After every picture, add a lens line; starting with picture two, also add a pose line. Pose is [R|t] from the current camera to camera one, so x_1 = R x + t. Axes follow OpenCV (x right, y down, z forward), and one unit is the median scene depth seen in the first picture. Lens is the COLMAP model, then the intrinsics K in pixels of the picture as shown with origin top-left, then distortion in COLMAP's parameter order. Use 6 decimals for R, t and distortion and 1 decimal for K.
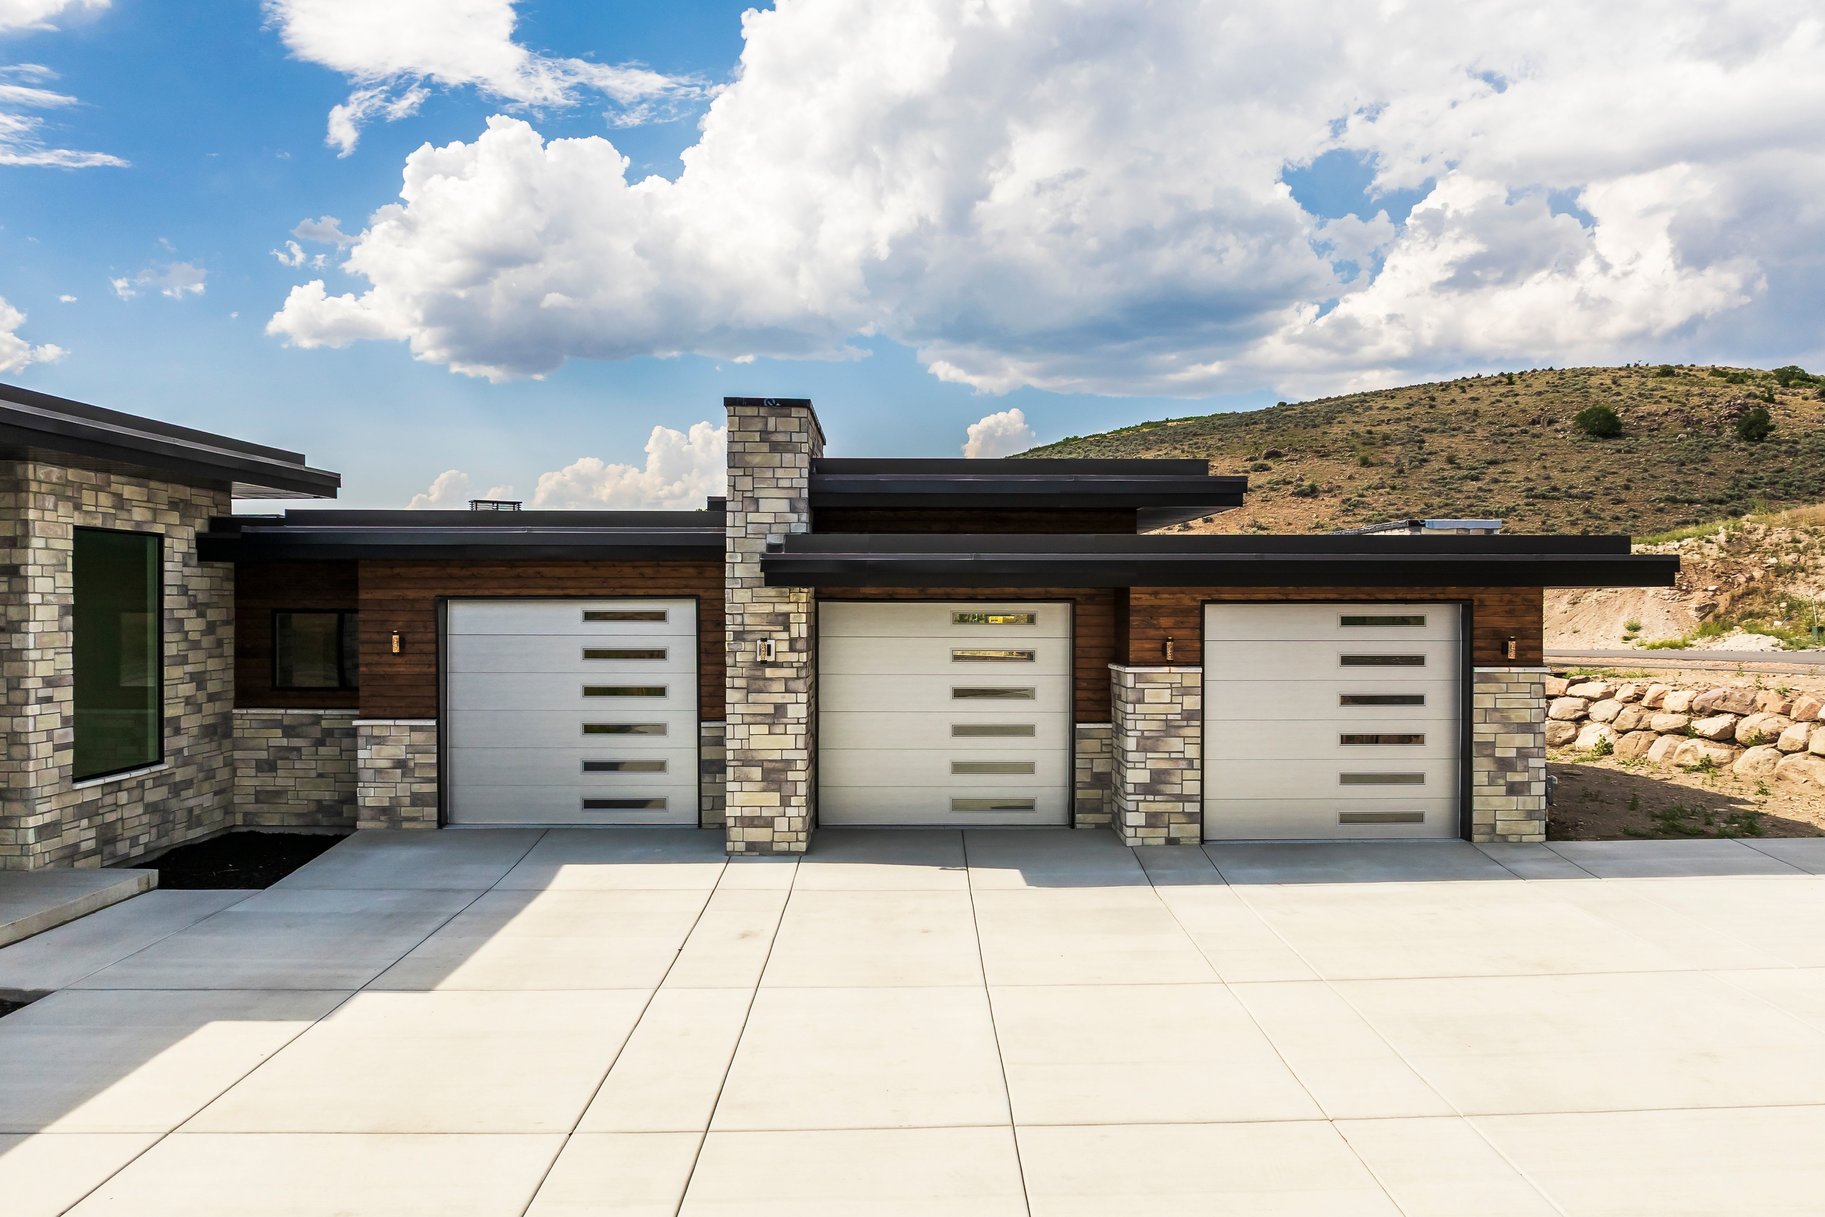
lens RADIAL K [[1354.6, 0, 943.2], [0, 1354.6, 601.9], [0, 0, 1]] dist [-0.012308, -0.050549]
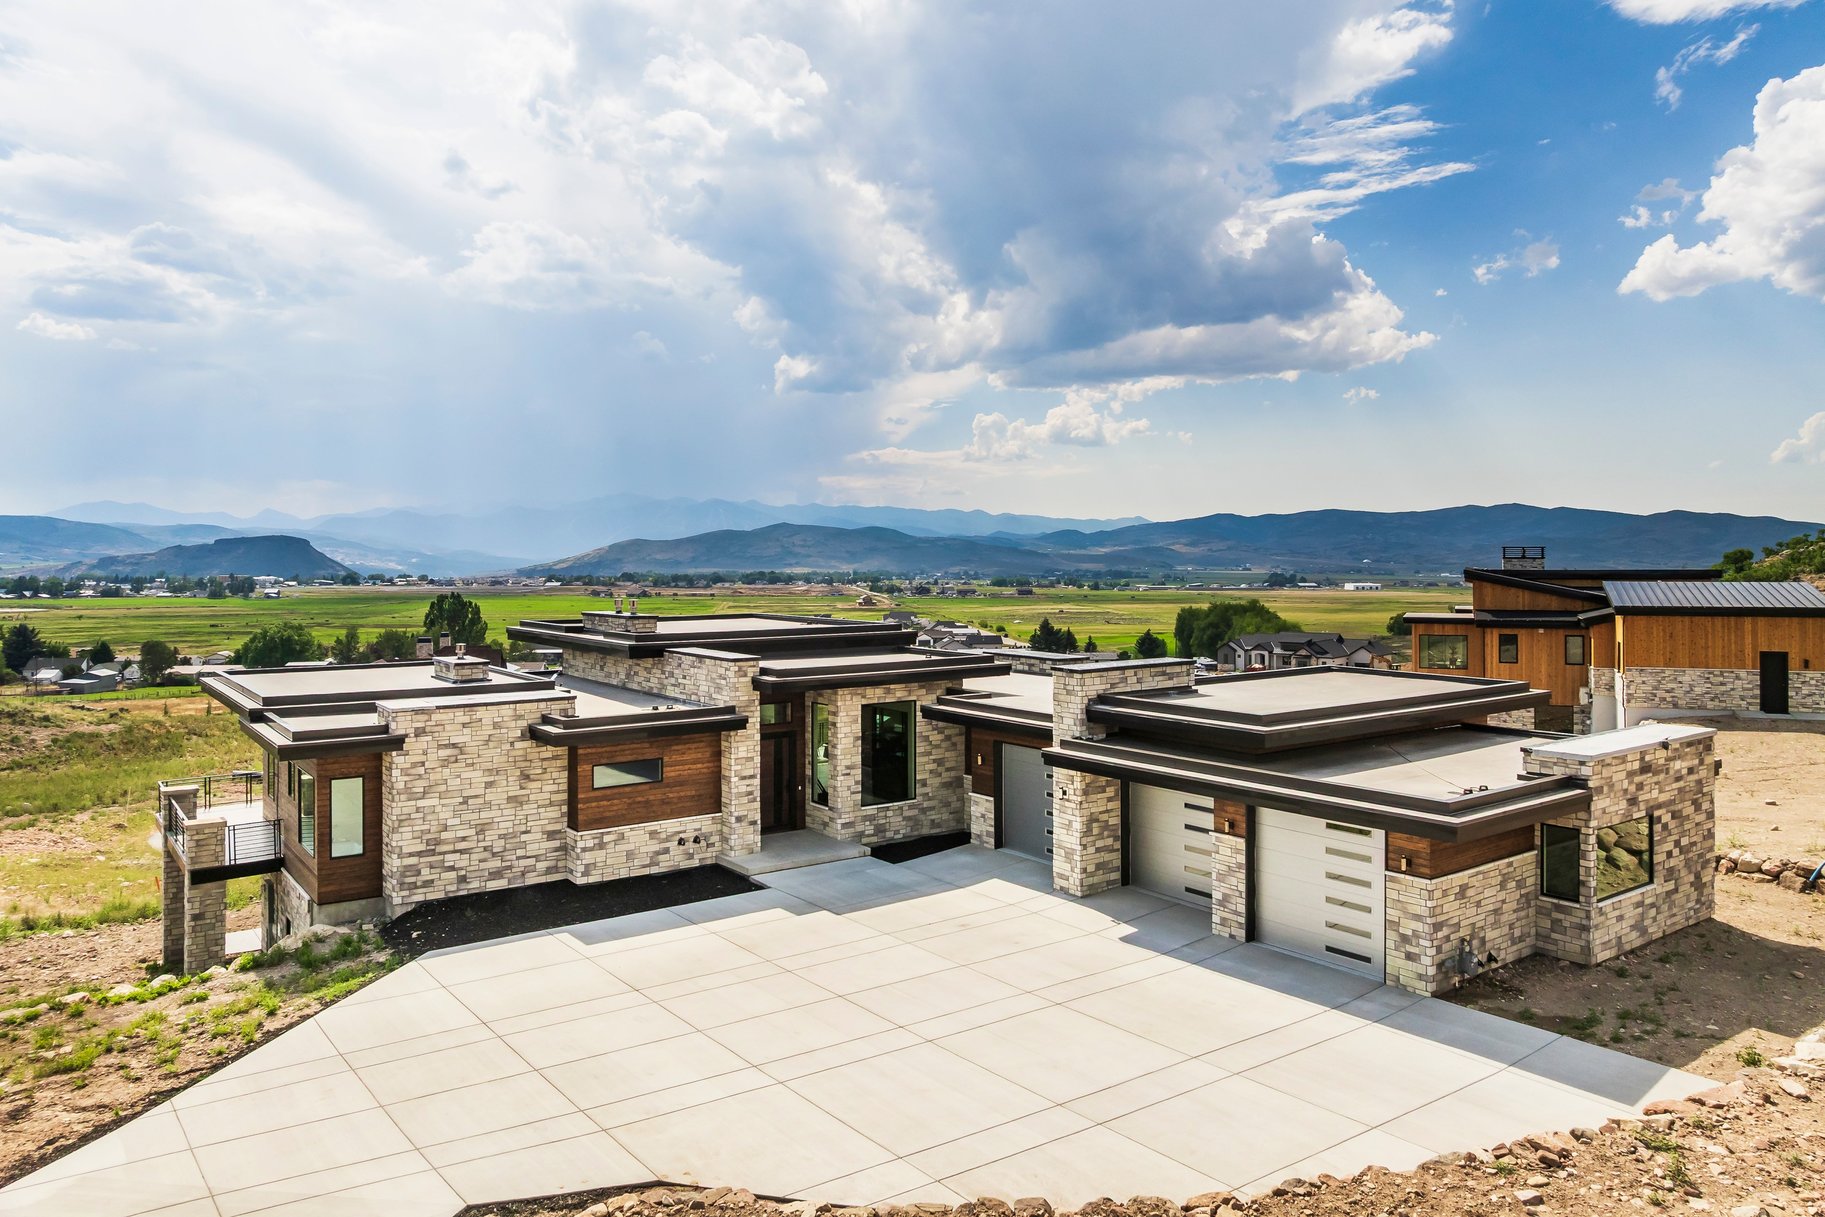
lens RADIAL K [[1265.3, 0, 902.3], [0, 1265.3, 532.3], [0, 0, 1]] dist [-0.036675, -0.004832]
pose [[0.563376, -0.018452, -0.825994, 1.180754], [0.001962, 0.999778, -0.020996, -0.286237], [0.826198, 0.010208, 0.563287, -0.245920]]
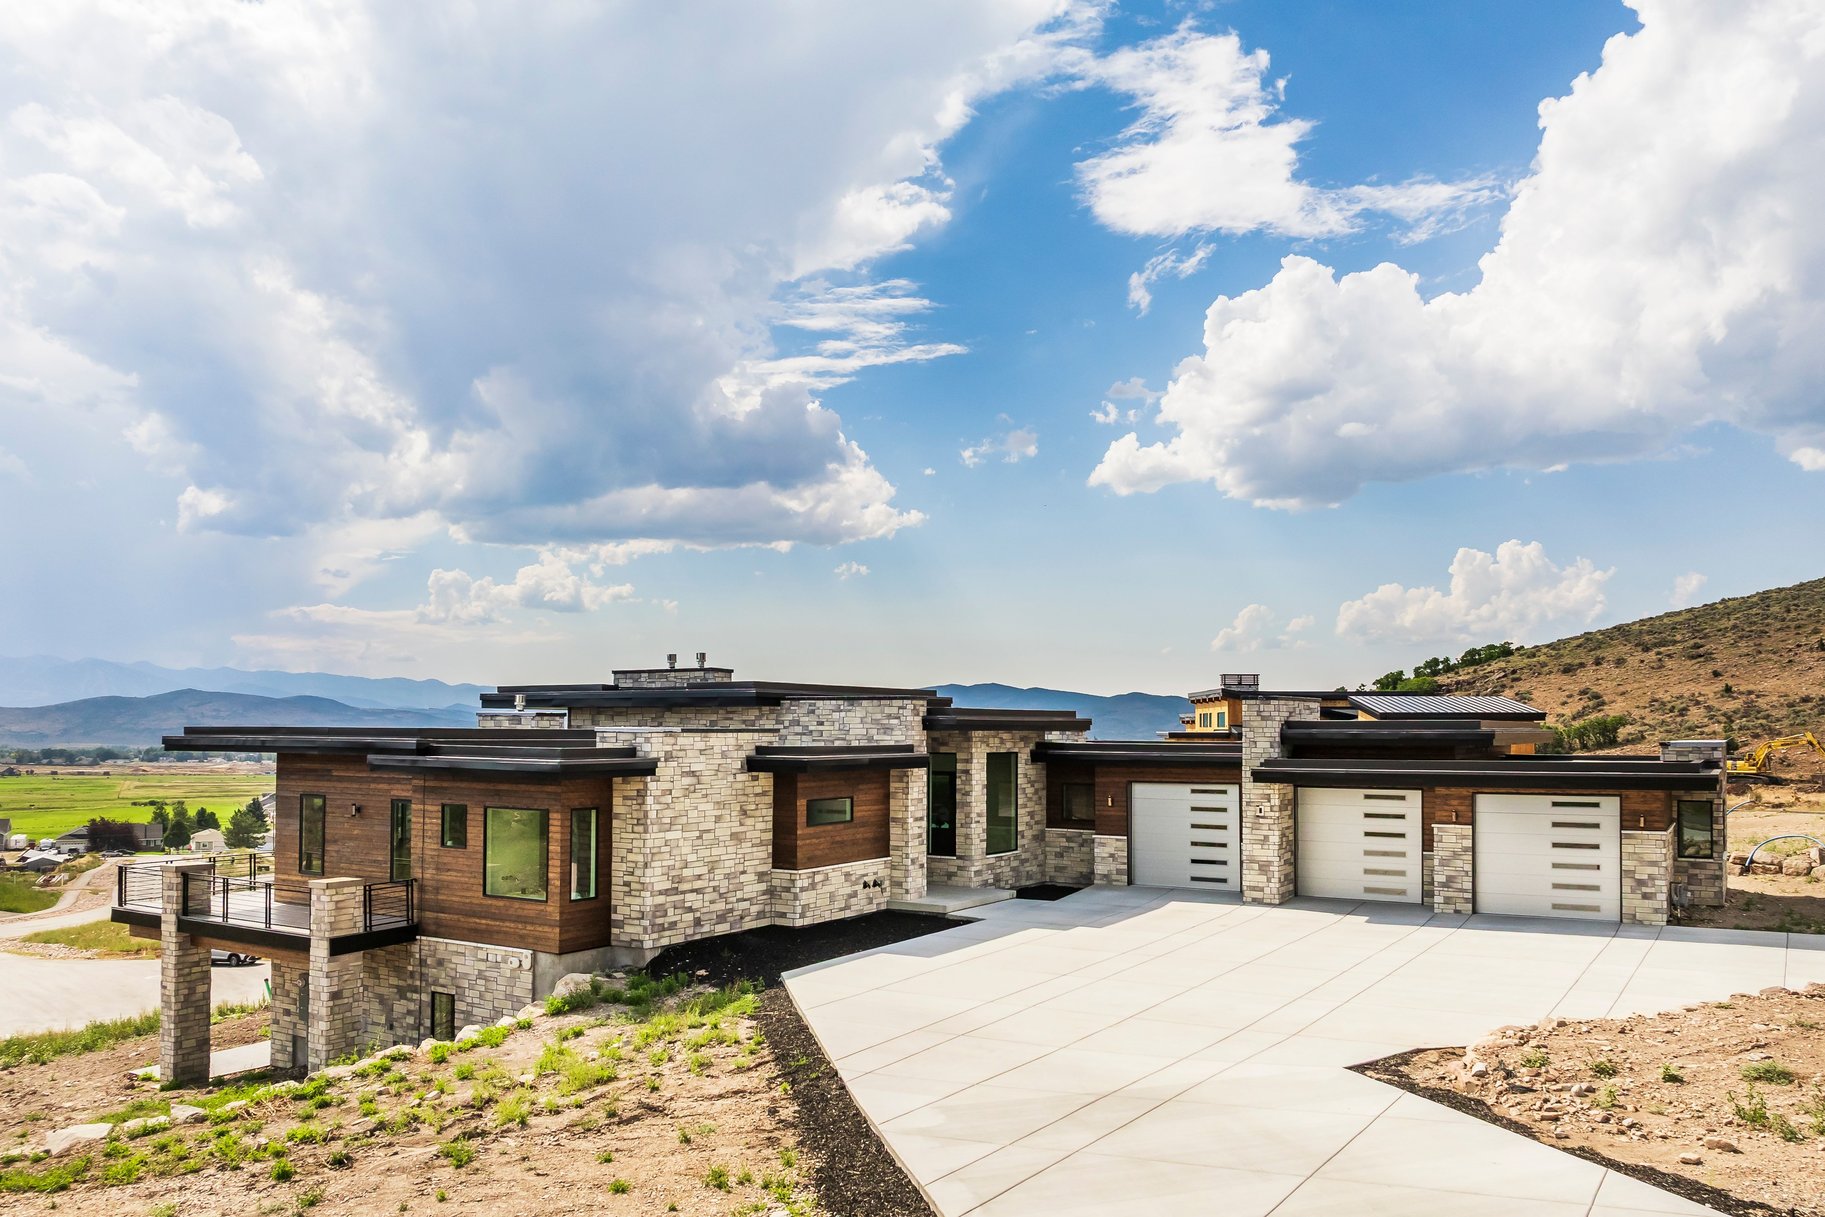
lens RADIAL K [[1365.5, 0, 932.9], [0, 1365.5, 673.7], [0, 0, 1]] dist [-0.041884, -0.010154]
pose [[0.836802, -0.021751, -0.547073, 0.580368], [-0.001870, 0.999091, -0.042583, -0.082703], [0.547502, 0.036656, 0.836001, -1.041563]]
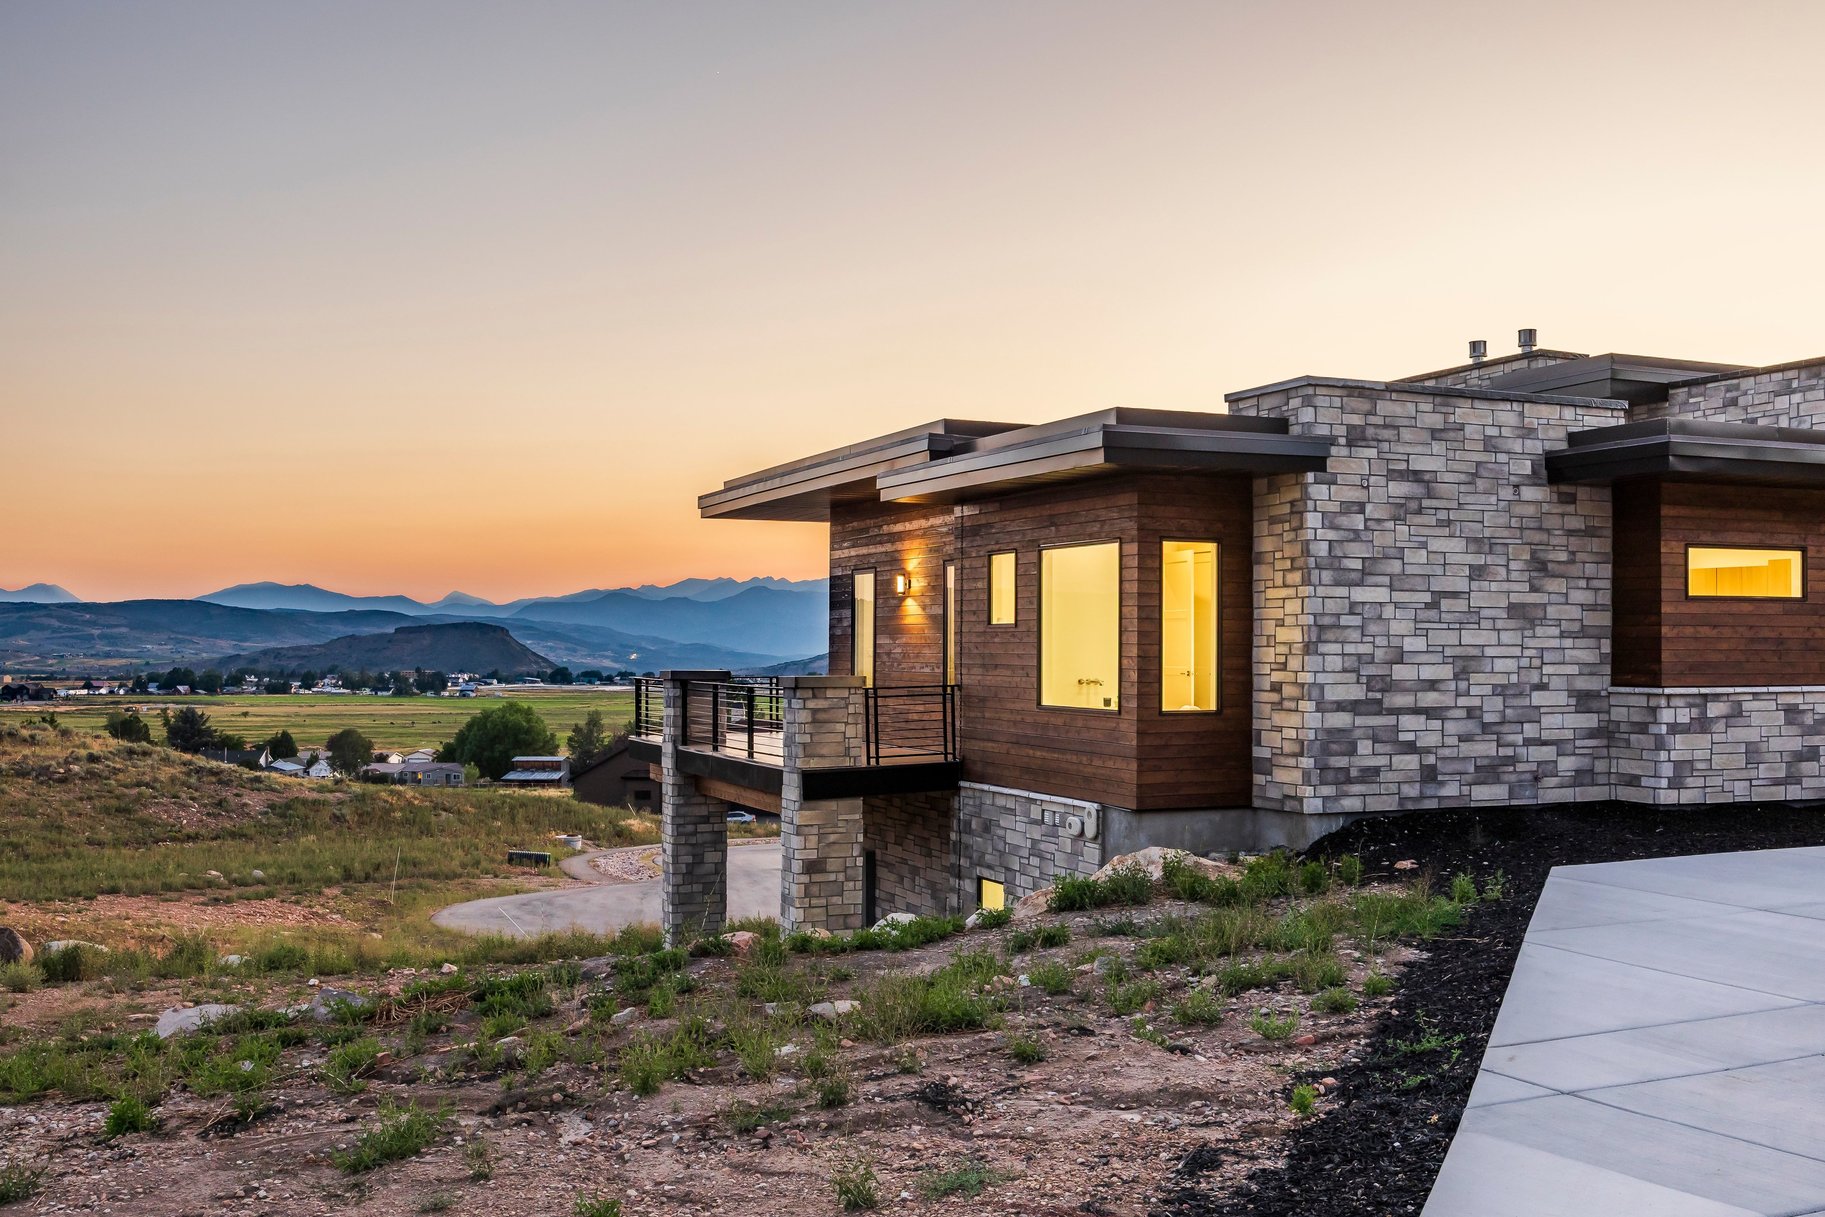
lens RADIAL K [[1743.5, 0, 923.3], [0, 1743.5, 627.8], [0, 0, 1]] dist [-0.007824, 0.019497]
pose [[0.377038, -0.009172, -0.926152, 0.281726], [-0.002399, 0.999938, -0.010880, 0.077082], [0.926195, 0.006323, 0.376993, -0.467925]]
